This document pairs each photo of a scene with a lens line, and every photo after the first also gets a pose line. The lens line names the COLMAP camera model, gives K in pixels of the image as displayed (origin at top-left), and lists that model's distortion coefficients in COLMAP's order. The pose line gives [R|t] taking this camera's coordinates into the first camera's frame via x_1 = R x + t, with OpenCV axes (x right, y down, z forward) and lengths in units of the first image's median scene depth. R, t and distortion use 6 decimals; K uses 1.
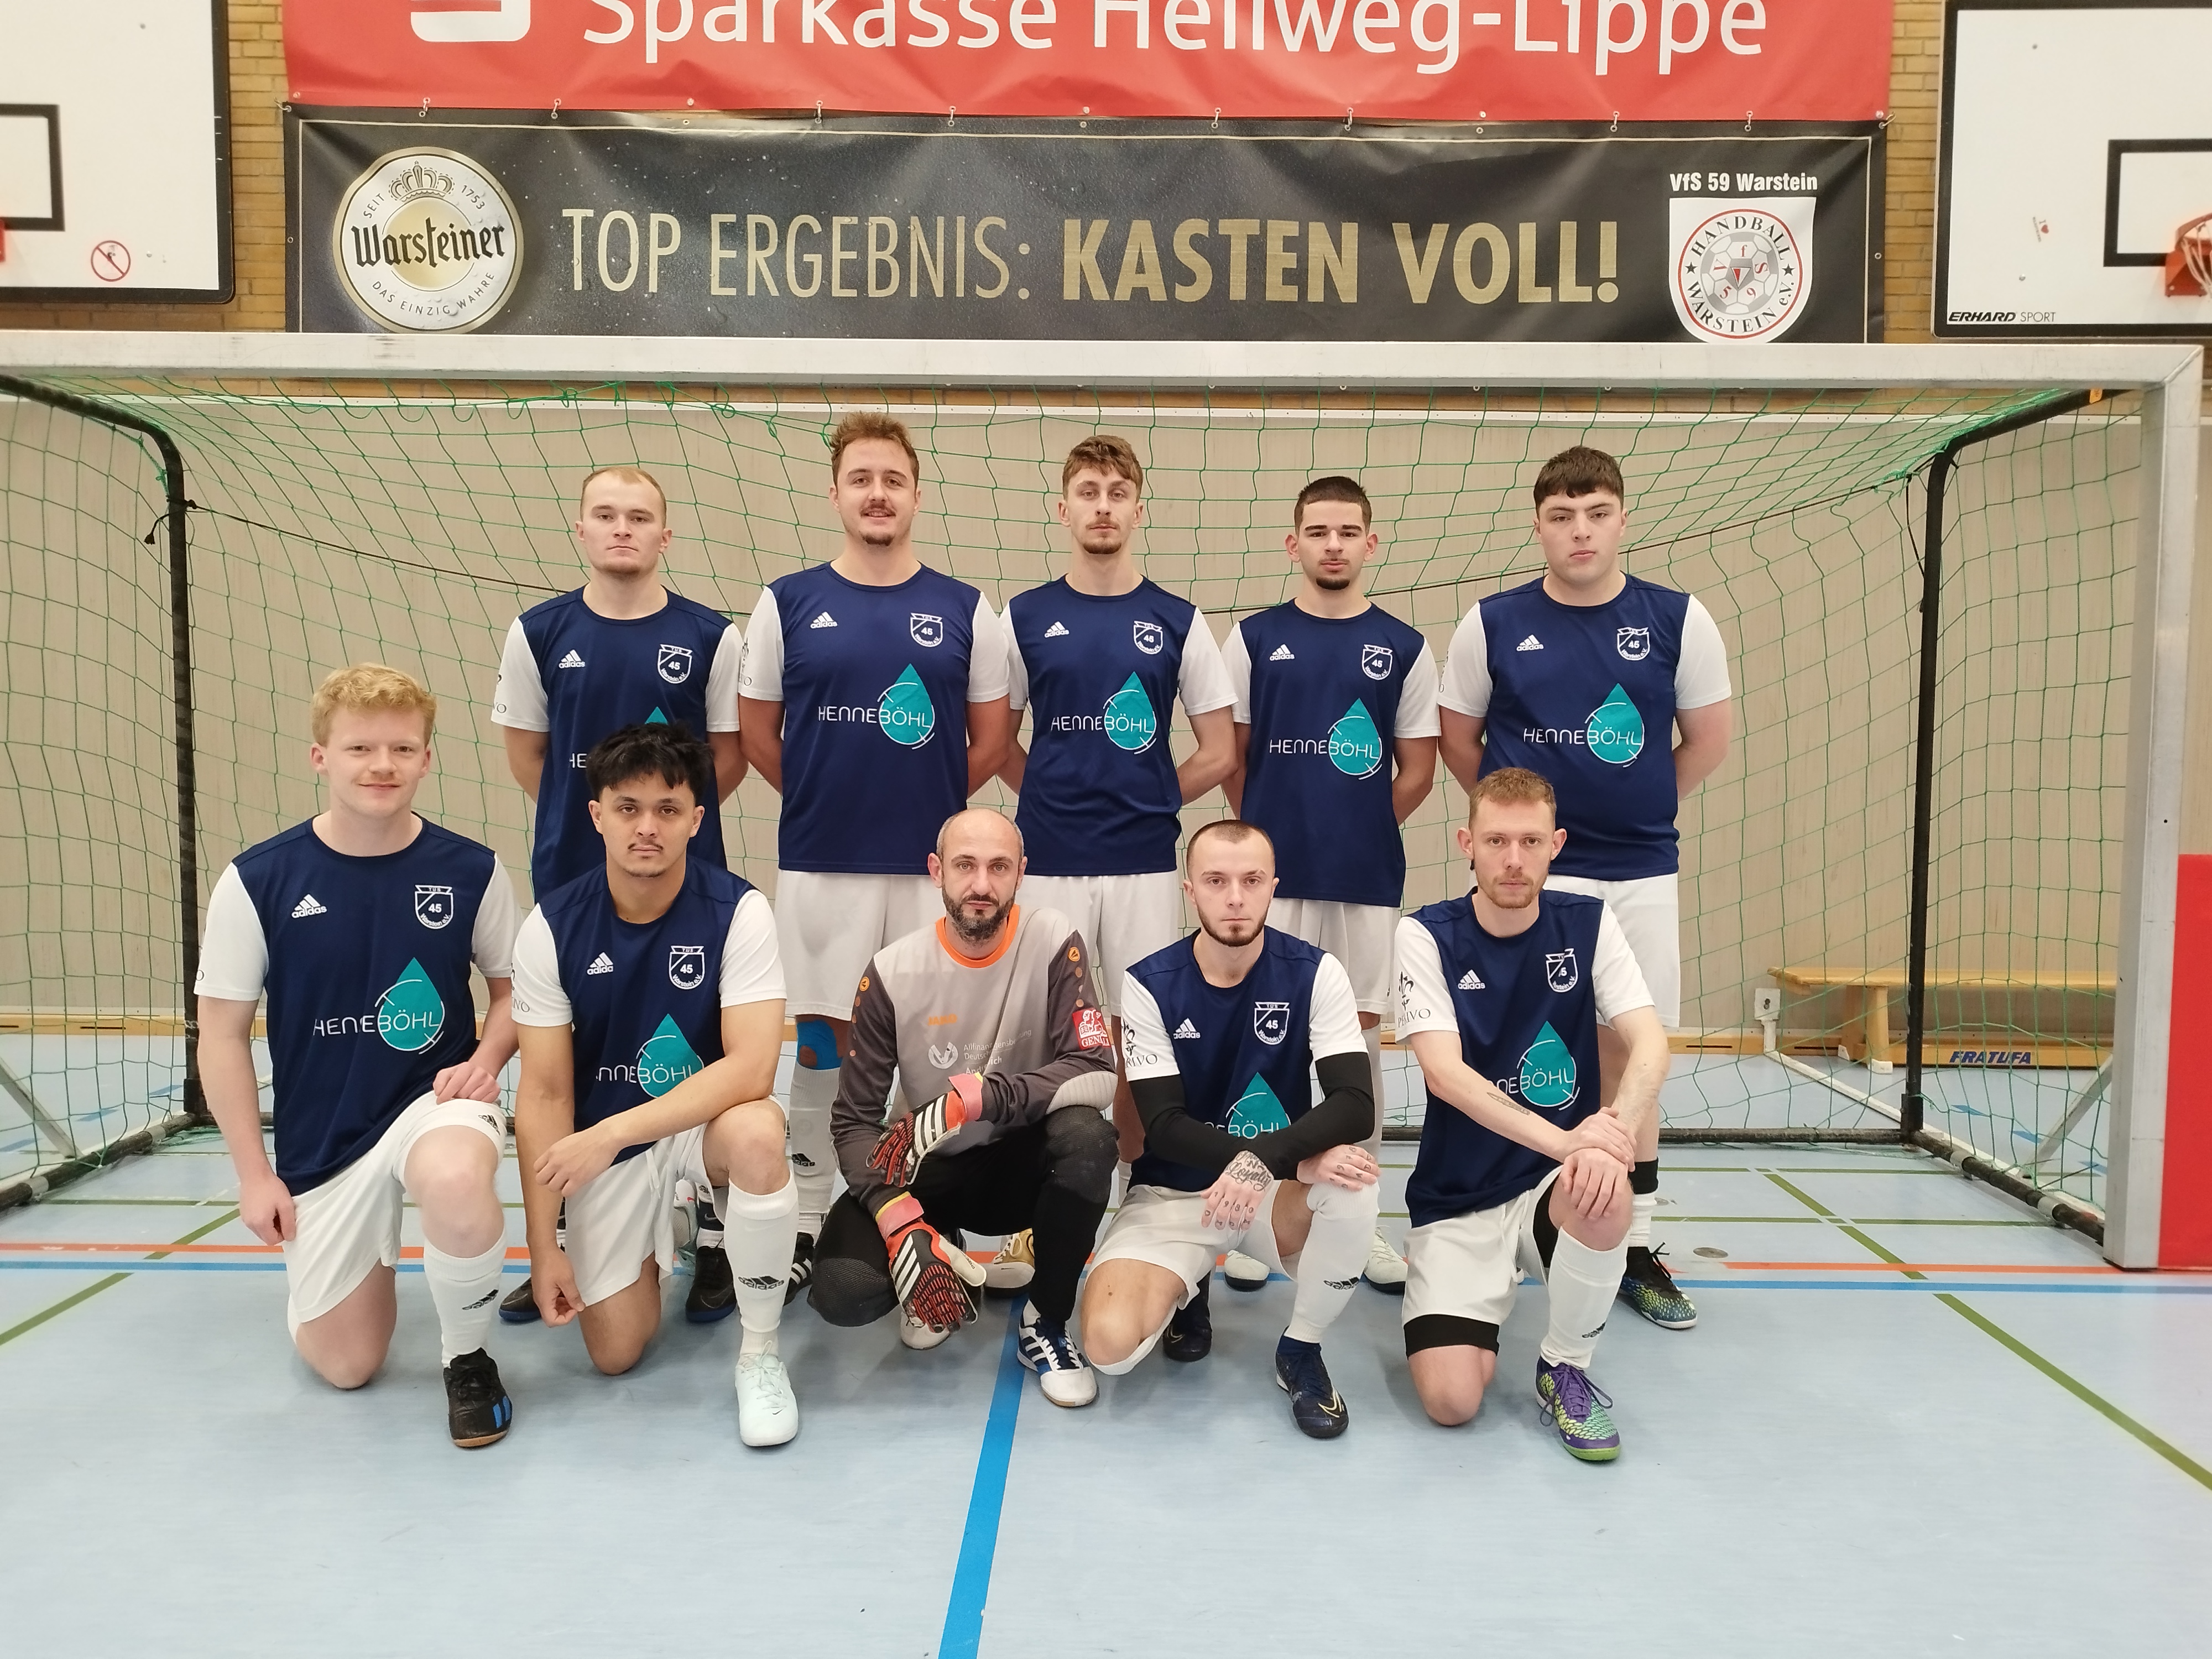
lens RADIAL K [[1628.4, 0, 1094.7], [0, 1628.4, 820.1], [0, 0, 1]] dist [0.005315, -0.009101]
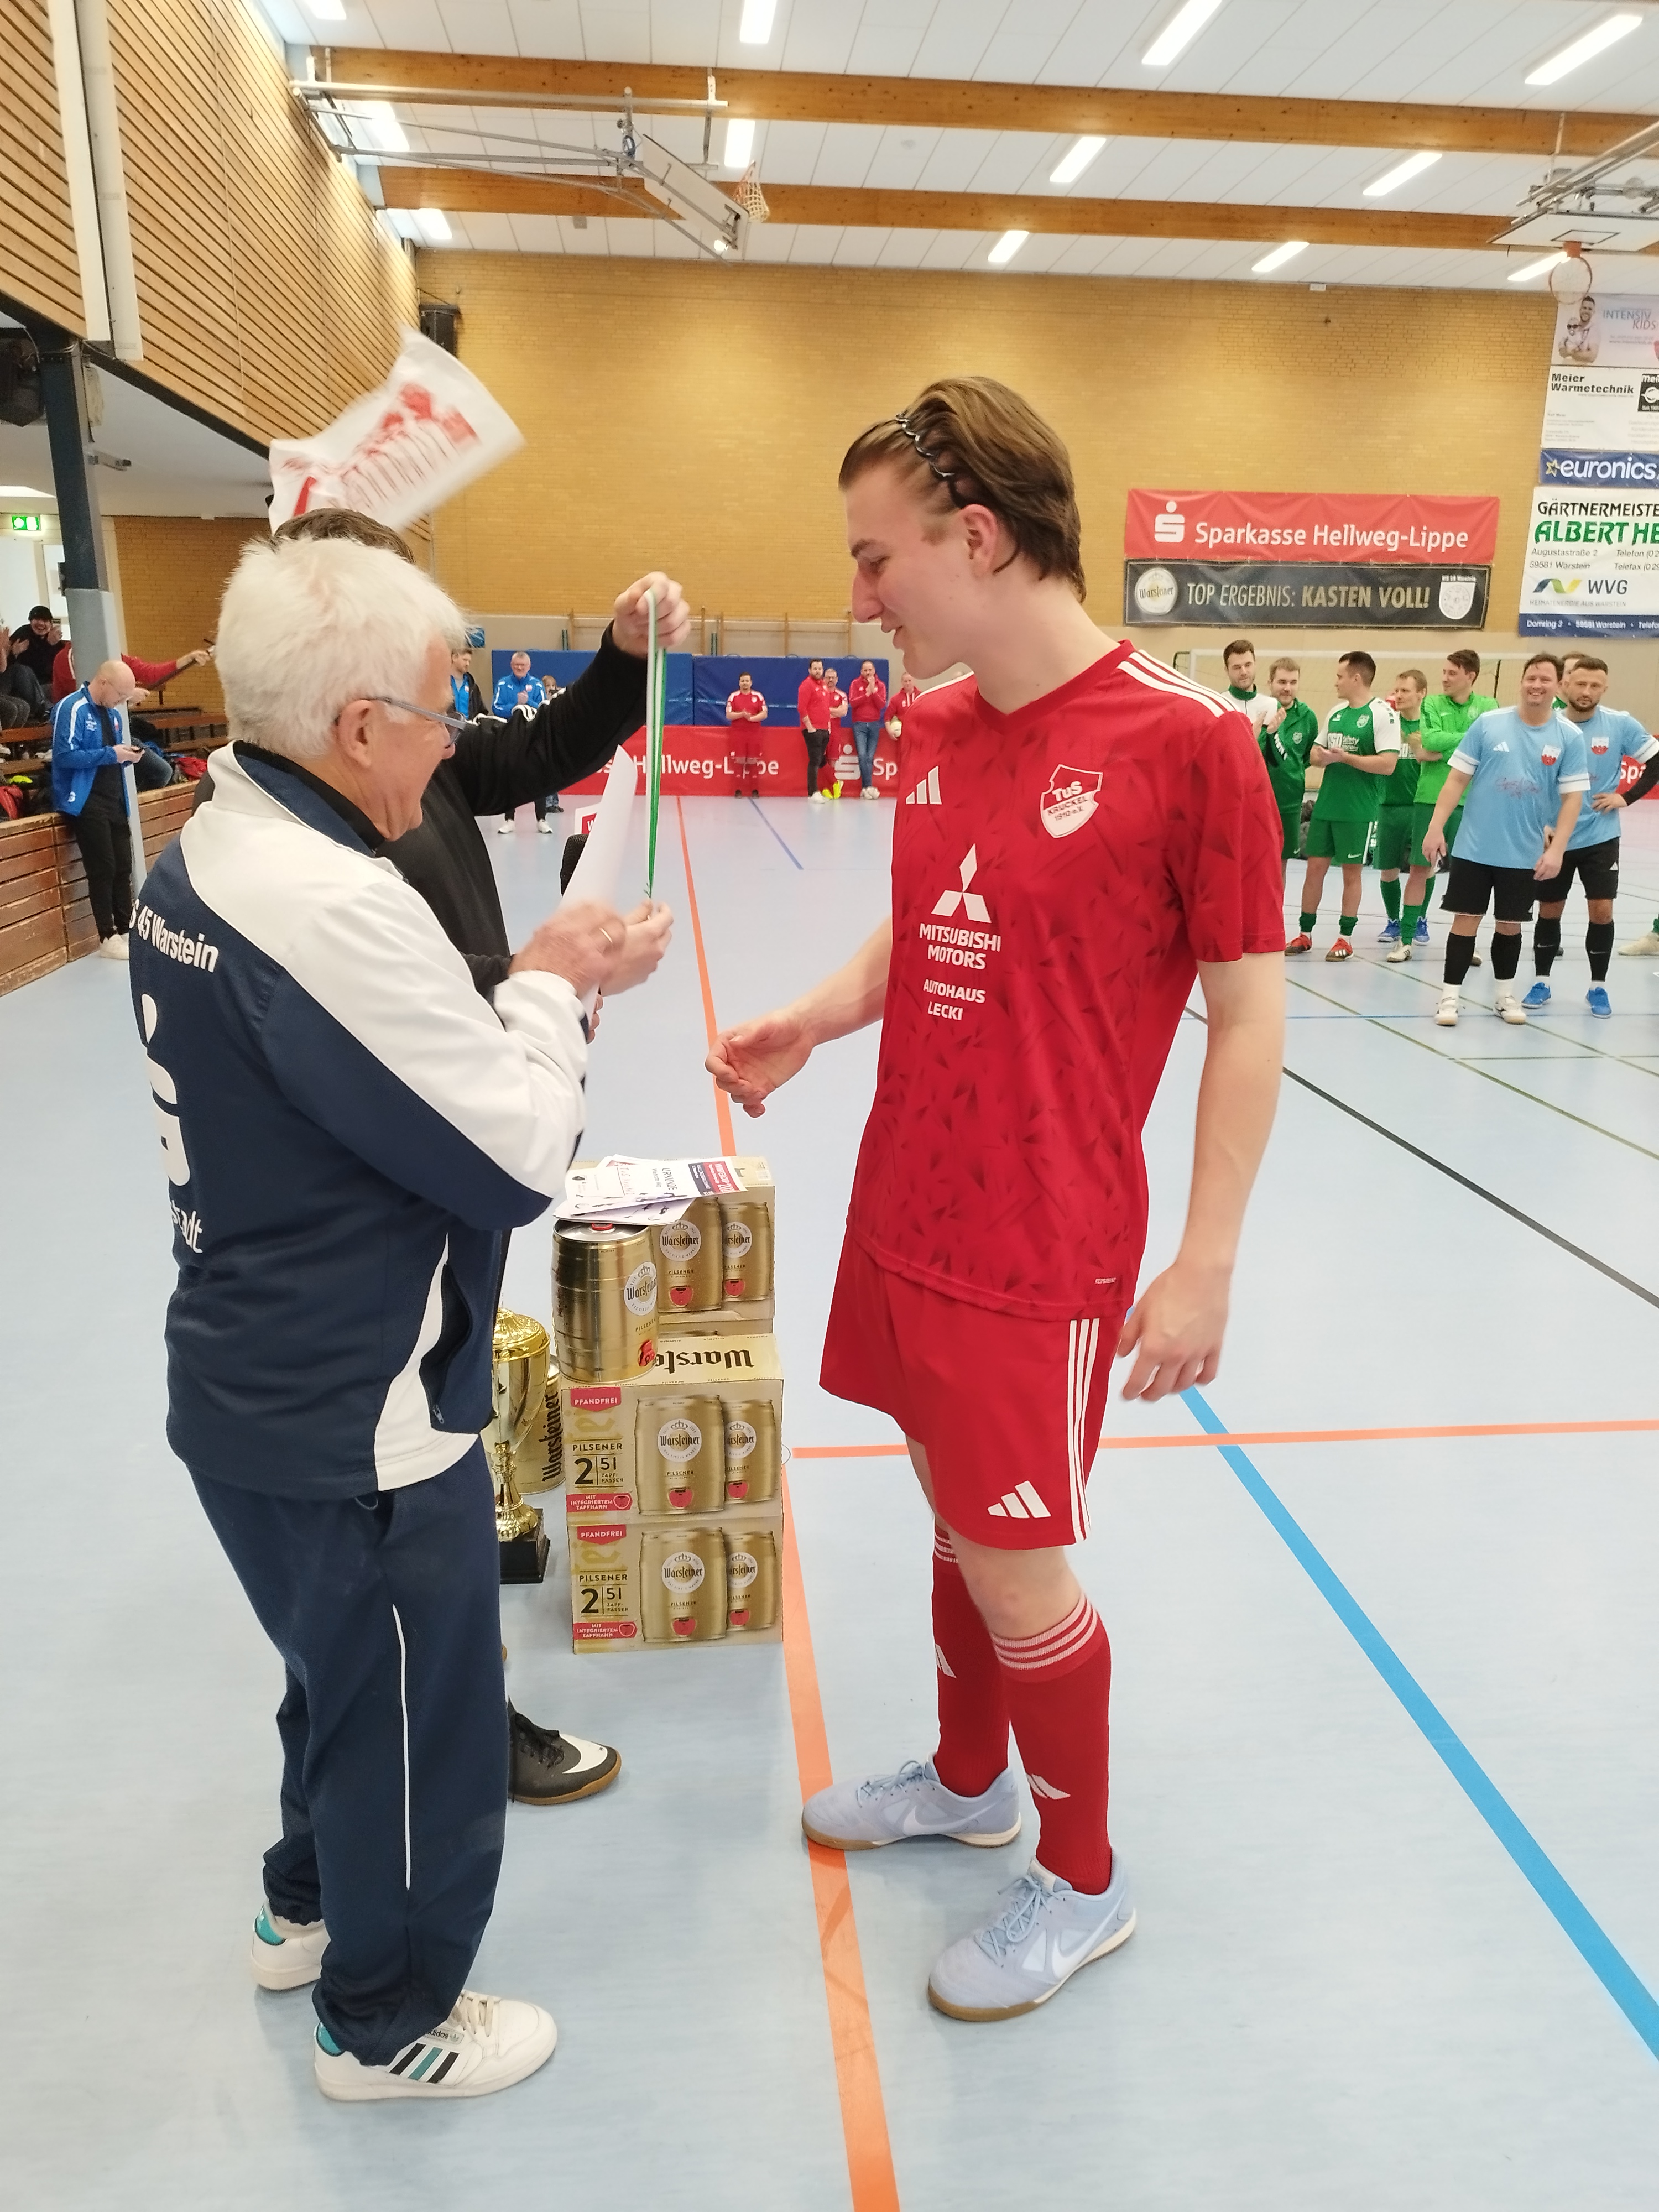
lens RADIAL K [[1628.4, 0, 820.9], [0, 1628.4, 1141.8], [0, 0, 1]] dist [0.005315, -0.009101]
pose [[0.994947, -0.034485, 0.094291, -1.721302], [0.012233, 0.973800, 0.227075, 0.059602], [-0.099651, -0.224774, 0.969302, -3.311022]]
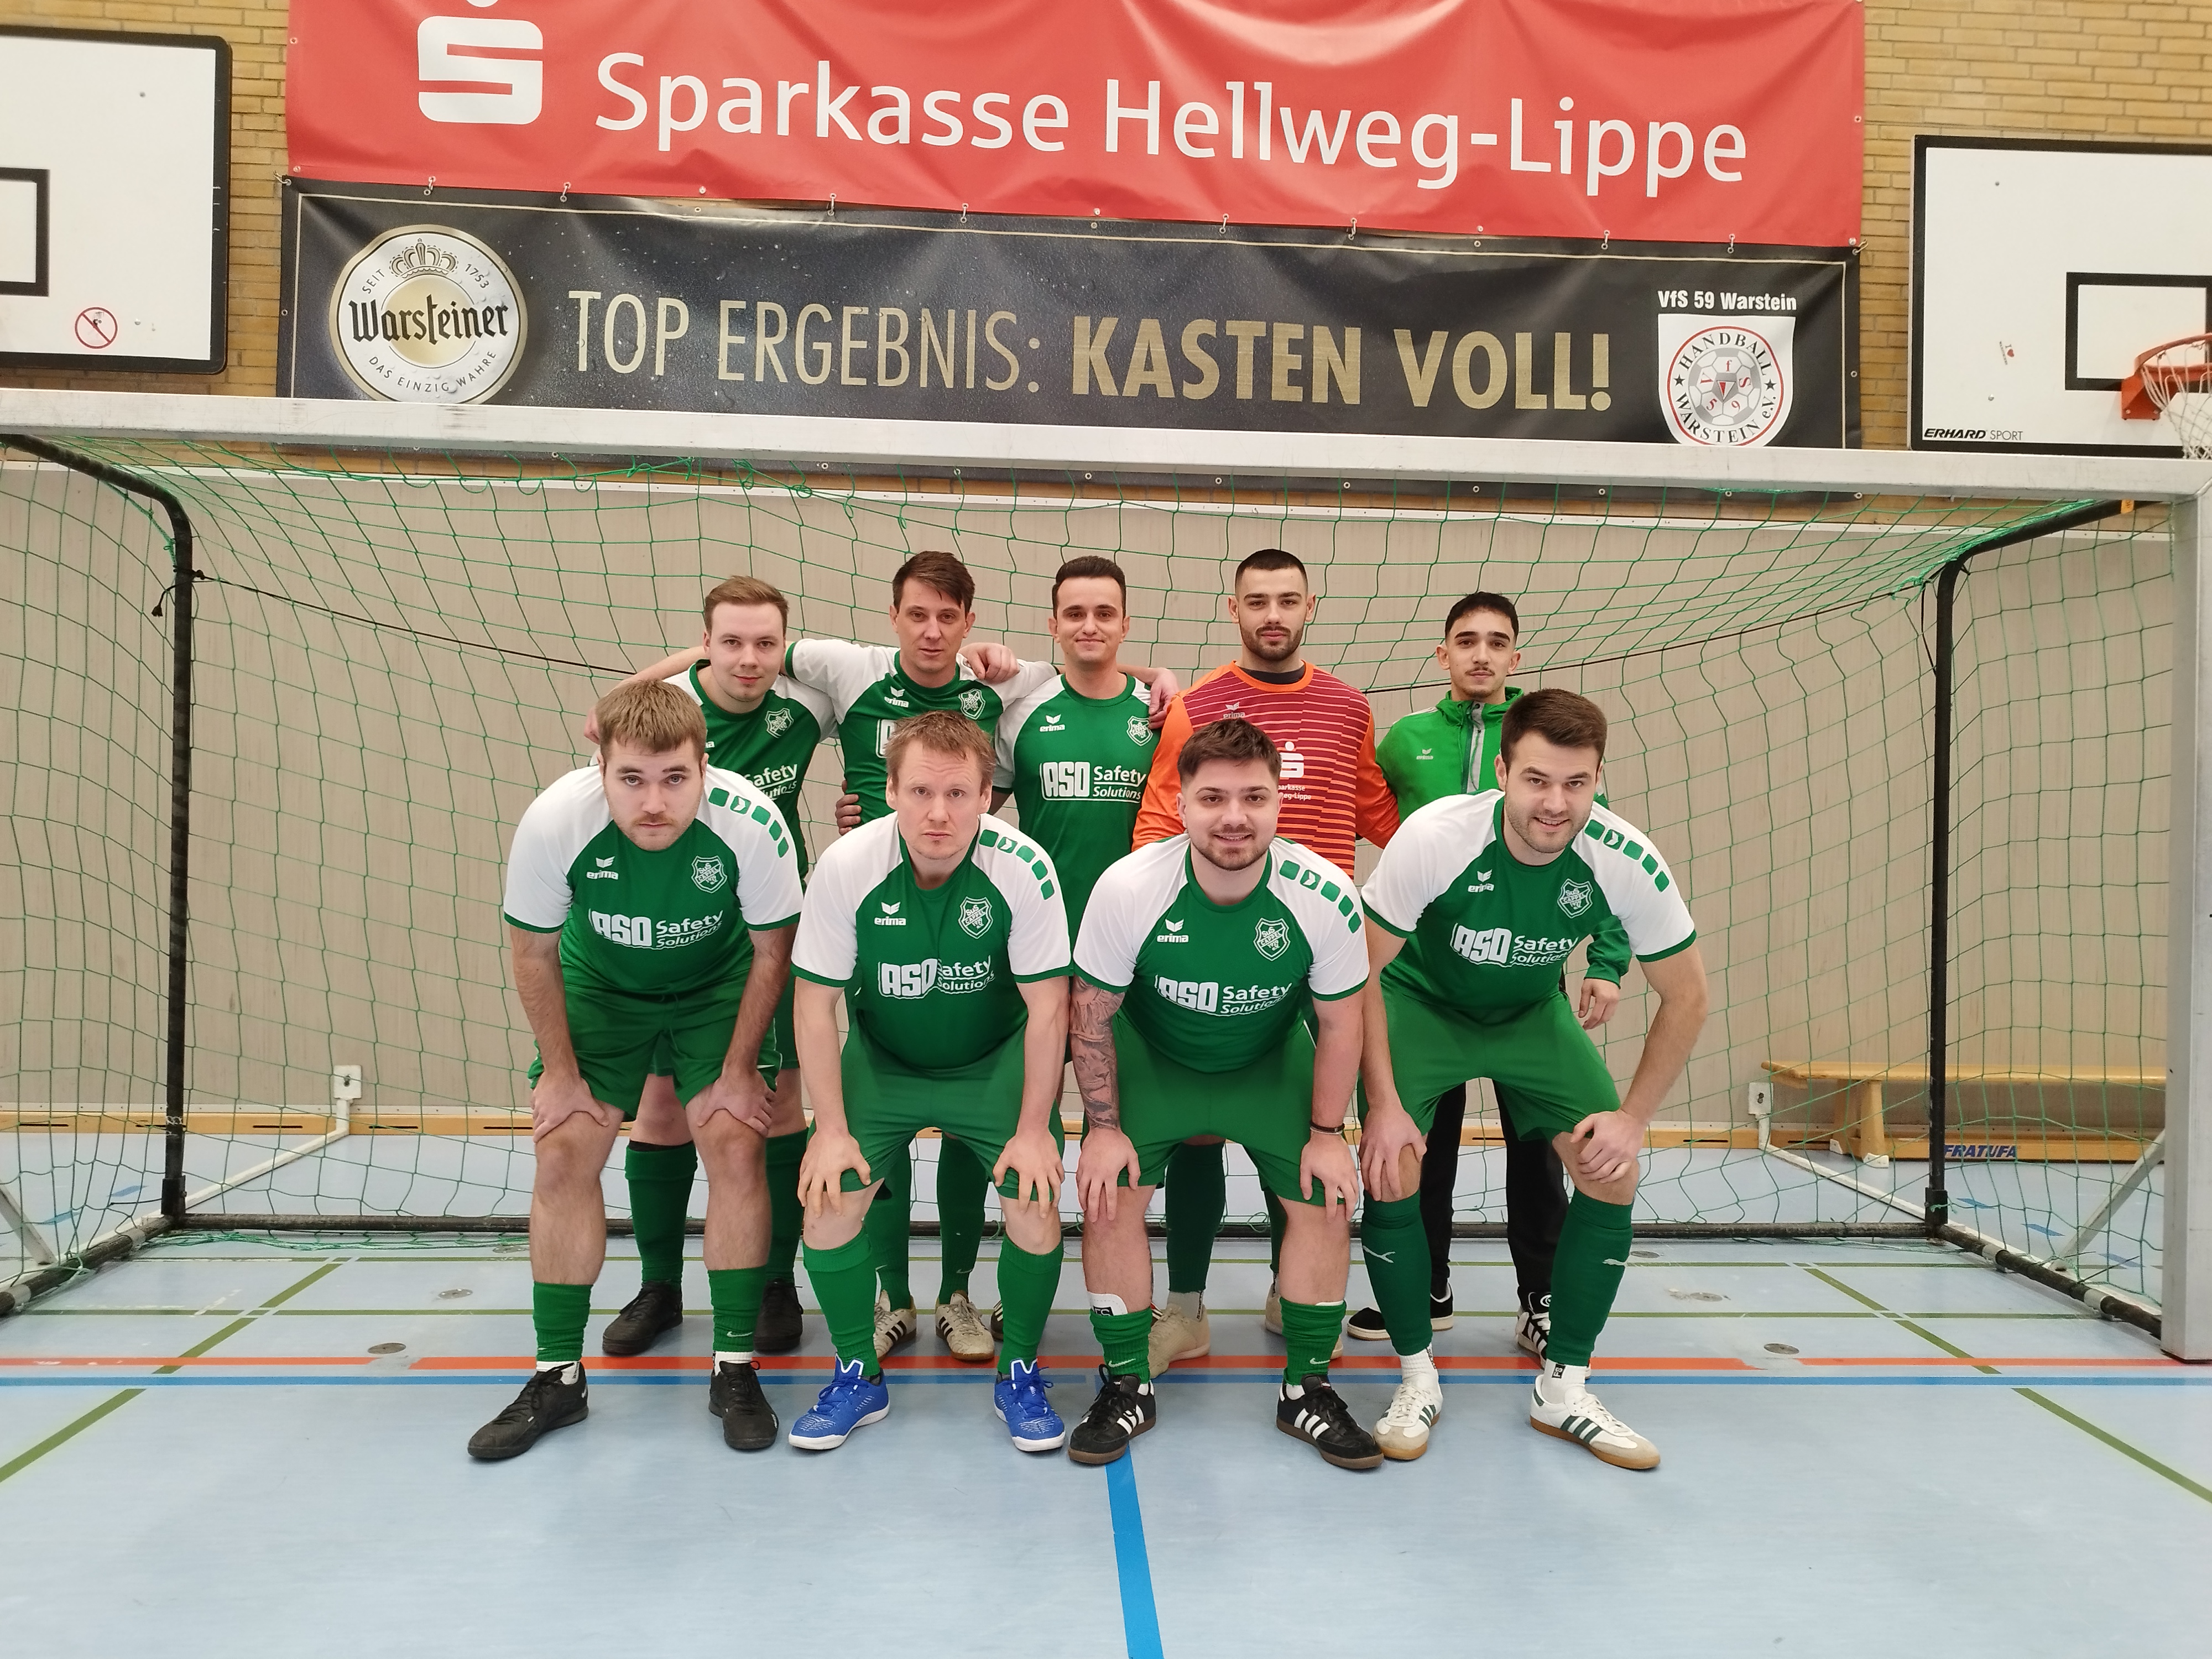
lens RADIAL K [[1628.4, 0, 1102.2], [0, 1628.4, 809.7], [0, 0, 1]] dist [0.005315, -0.009101]
pose [[0.997812, 0.010754, 0.065239, -0.064304], [-0.006524, 0.997883, -0.064711, 0.002805], [-0.065797, 0.064144, 0.995769, 0.010544]]
